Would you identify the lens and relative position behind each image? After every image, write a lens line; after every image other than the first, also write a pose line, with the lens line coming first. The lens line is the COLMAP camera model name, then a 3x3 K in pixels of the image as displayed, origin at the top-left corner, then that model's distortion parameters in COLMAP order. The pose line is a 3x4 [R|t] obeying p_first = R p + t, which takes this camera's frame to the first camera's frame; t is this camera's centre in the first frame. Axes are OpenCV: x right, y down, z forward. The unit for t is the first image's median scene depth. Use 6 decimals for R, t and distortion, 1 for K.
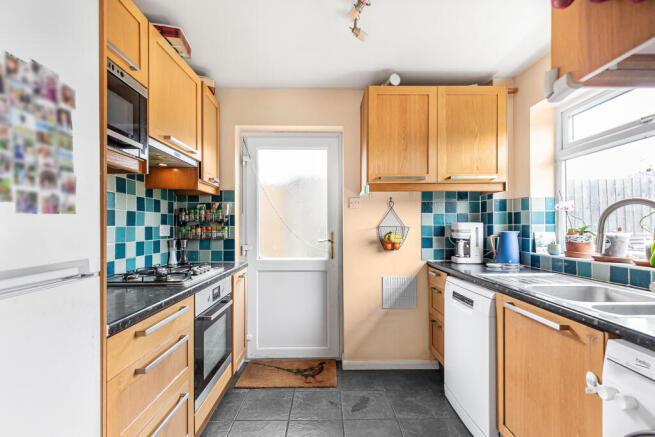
lens RADIAL K [[308.1, 0, 330.9], [0, 308.1, 225.4], [0, 0, 1]] dist [0.004511, 0.000648]
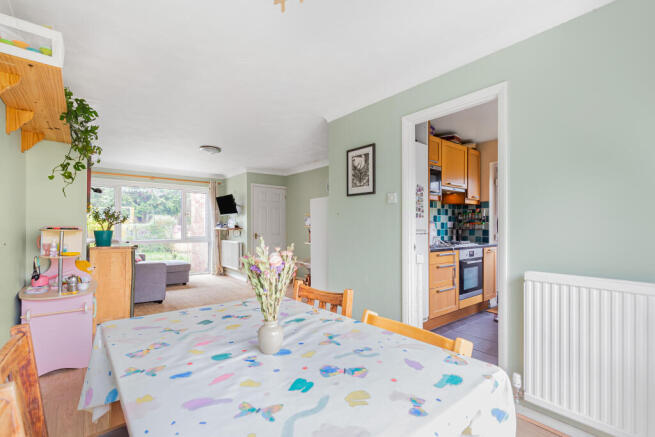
lens RADIAL K [[308.1, 0, 330.0], [0, 308.1, 224.4], [0, 0, 1]] dist [0.004511, 0.000648]
pose [[0.624023, -0.000284, -0.781406, 0.533419], [-0.001841, 0.999997, -0.001834, 0.021419], [0.781404, 0.002583, 0.624020, -0.847006]]
